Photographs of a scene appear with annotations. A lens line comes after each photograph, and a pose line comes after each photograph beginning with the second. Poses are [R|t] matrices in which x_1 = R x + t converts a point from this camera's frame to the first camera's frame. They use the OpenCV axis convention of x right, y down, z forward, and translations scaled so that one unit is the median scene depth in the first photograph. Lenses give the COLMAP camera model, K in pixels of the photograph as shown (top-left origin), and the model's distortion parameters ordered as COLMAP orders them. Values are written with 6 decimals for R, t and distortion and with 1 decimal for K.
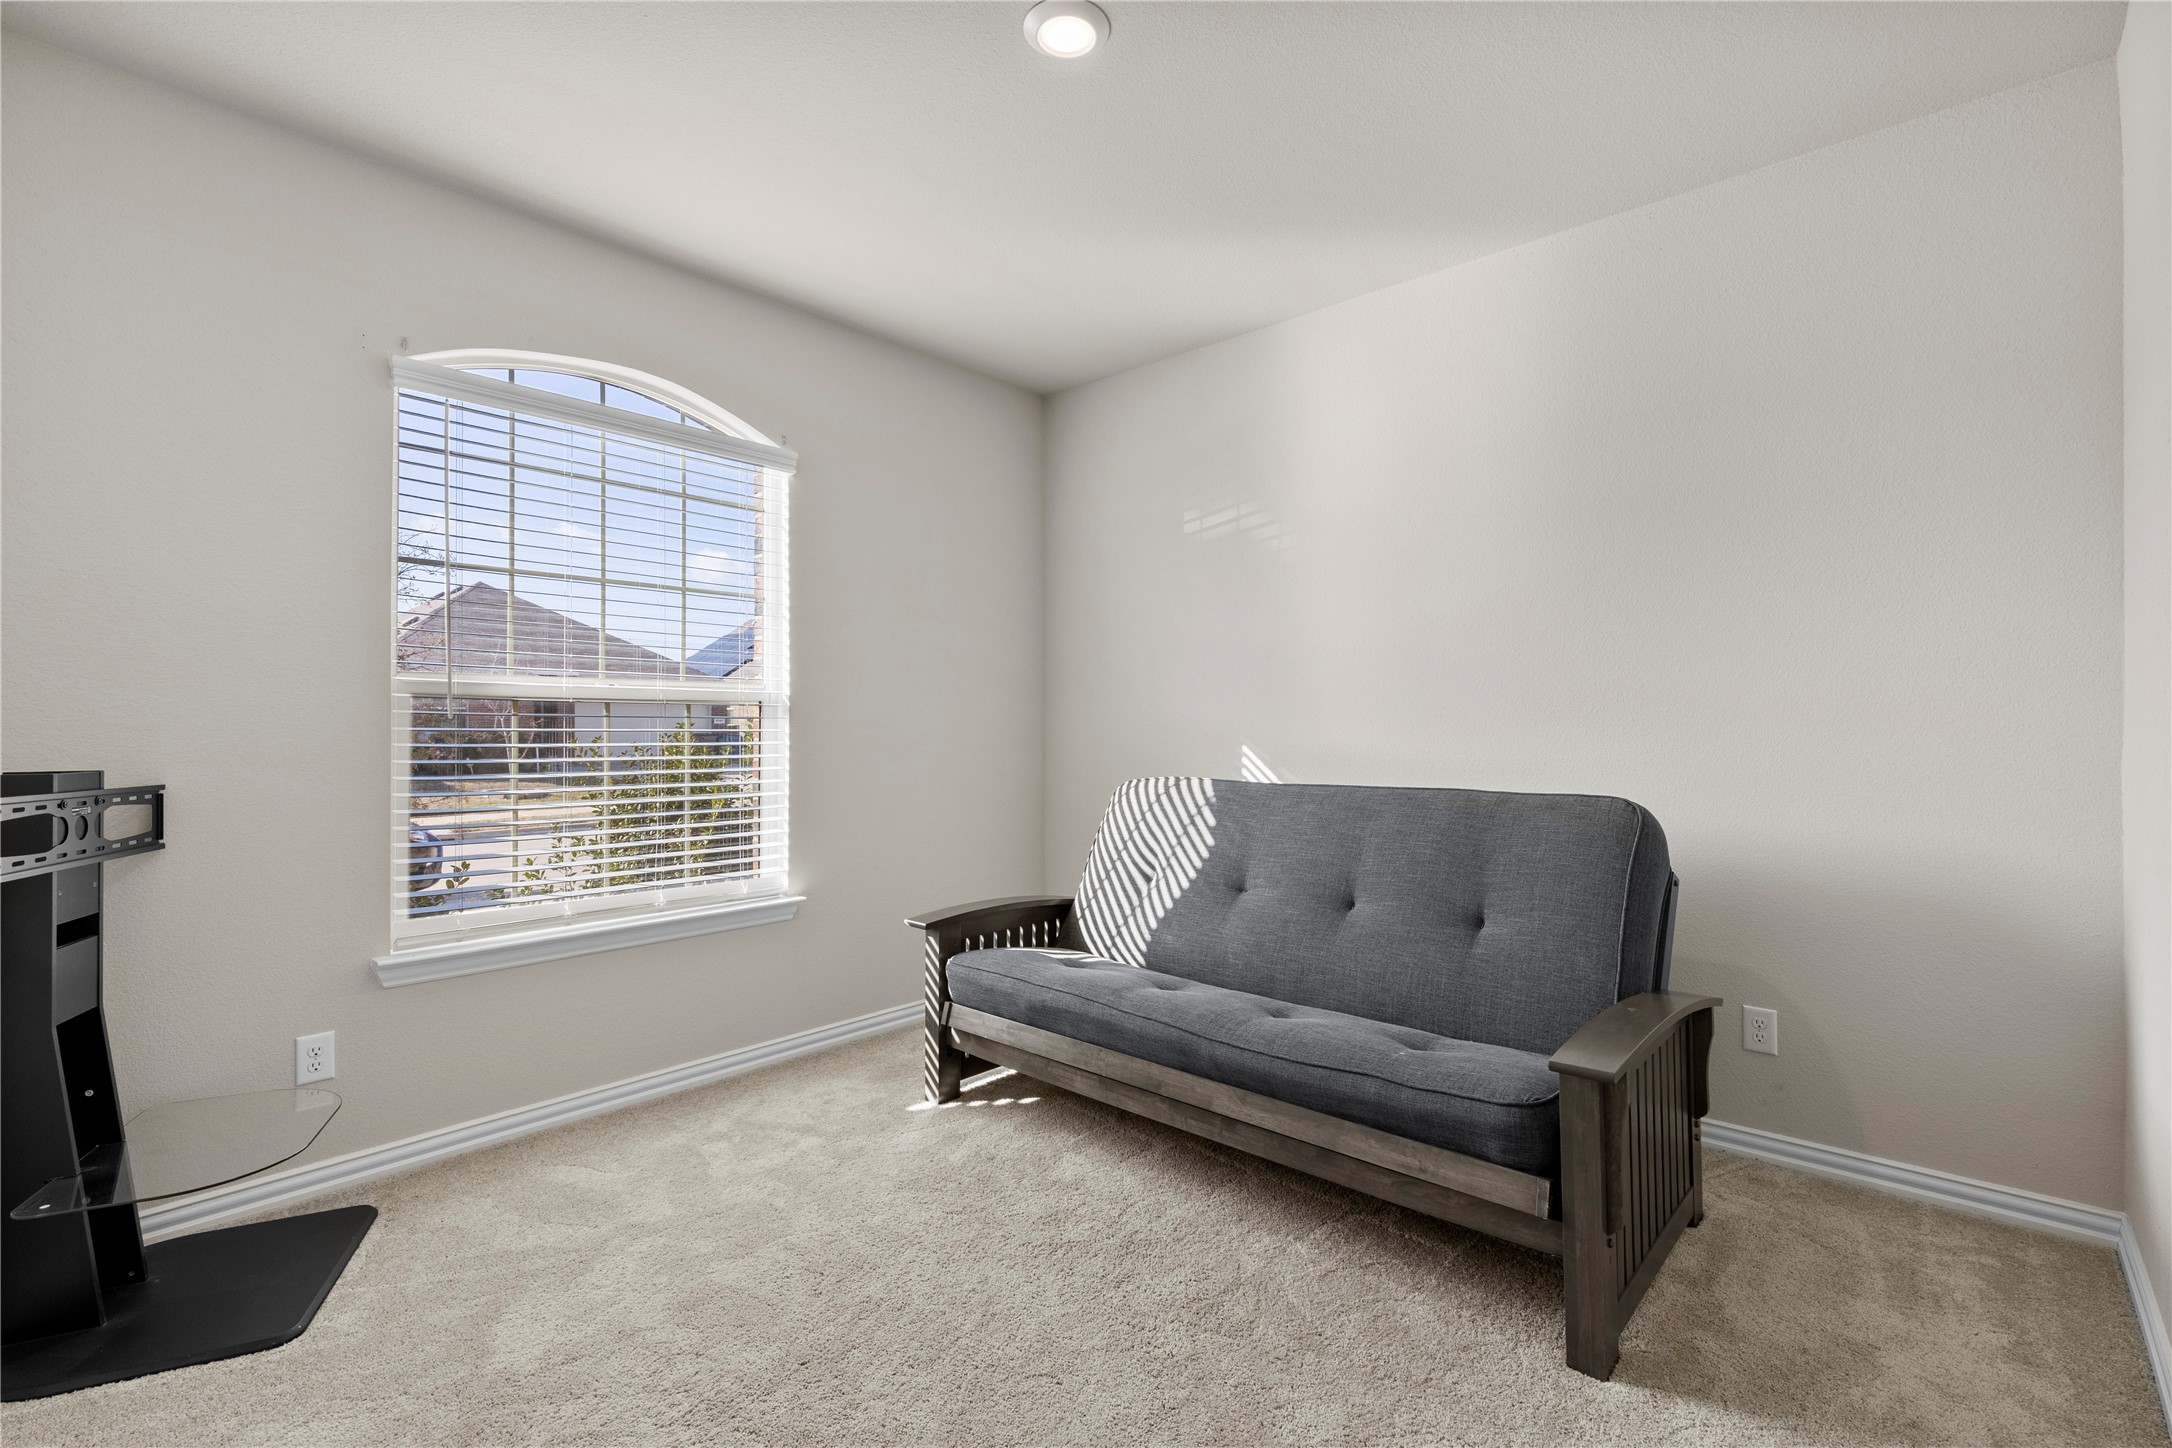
lens RADIAL K [[978.4, 0, 1086.0], [0, 978.4, 724.0], [0, 0, 1]] dist [0.012194, -0.000026]
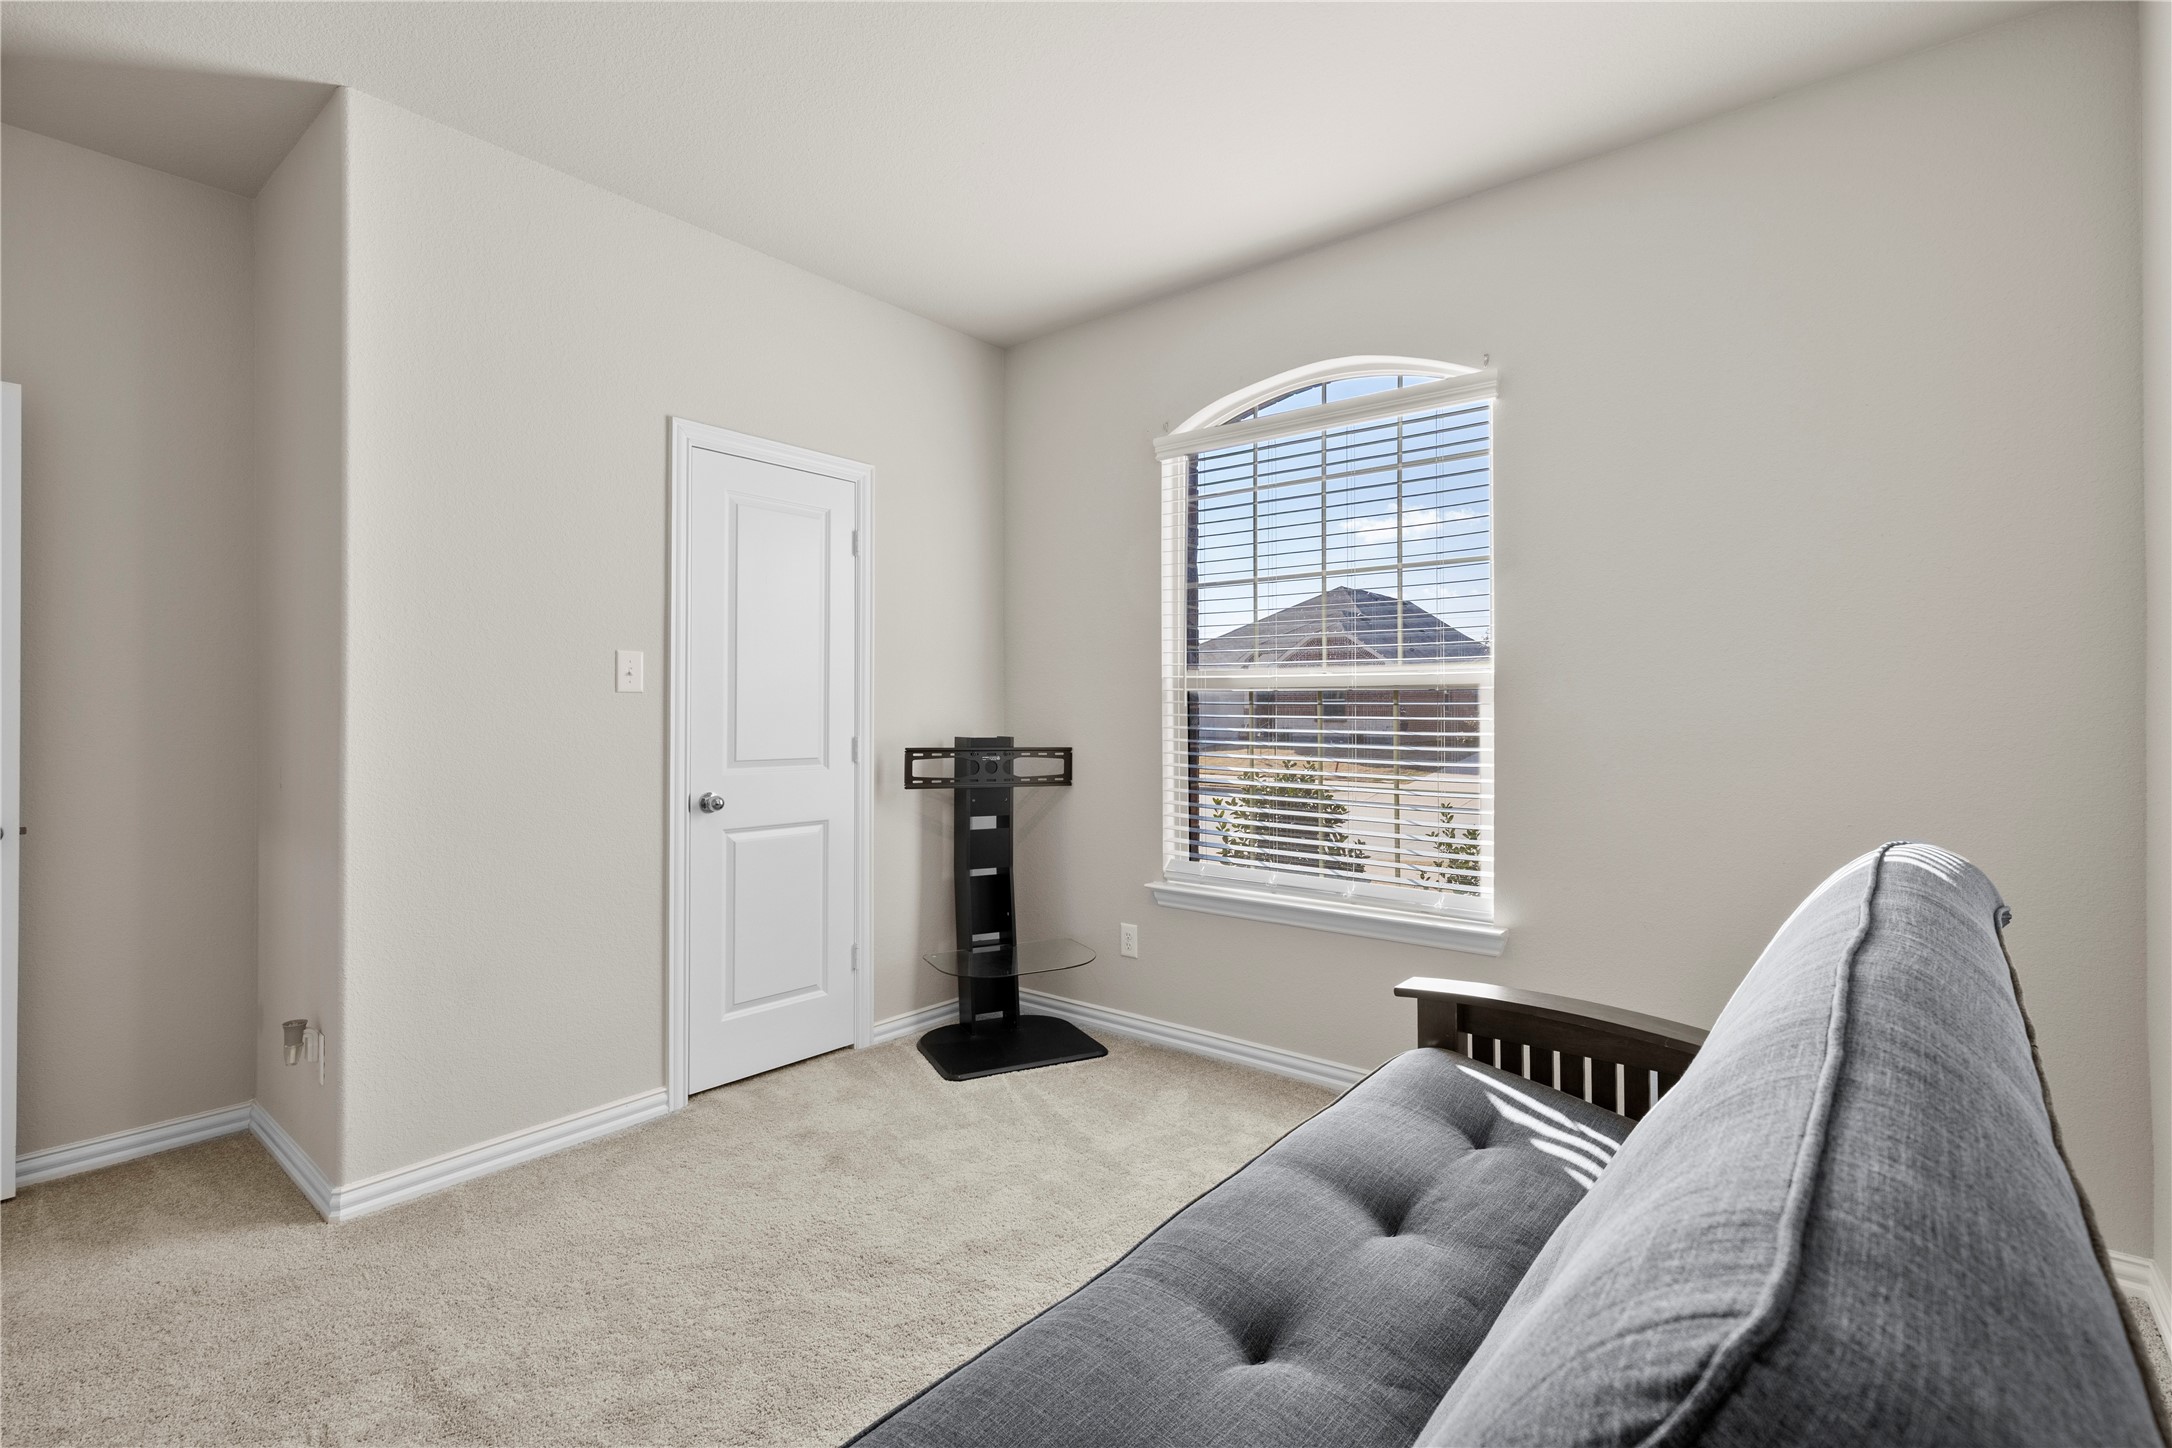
lens RADIAL K [[1004.3, 0, 1089.7], [0, 1004.3, 702.7], [0, 0, 1]] dist [0.116925, -0.000004]
pose [[0.069700, -0.007515, -0.997540, 0.632570], [0.000827, 0.999972, -0.007476, -0.001052], [0.997568, -0.000304, 0.069704, 0.755685]]
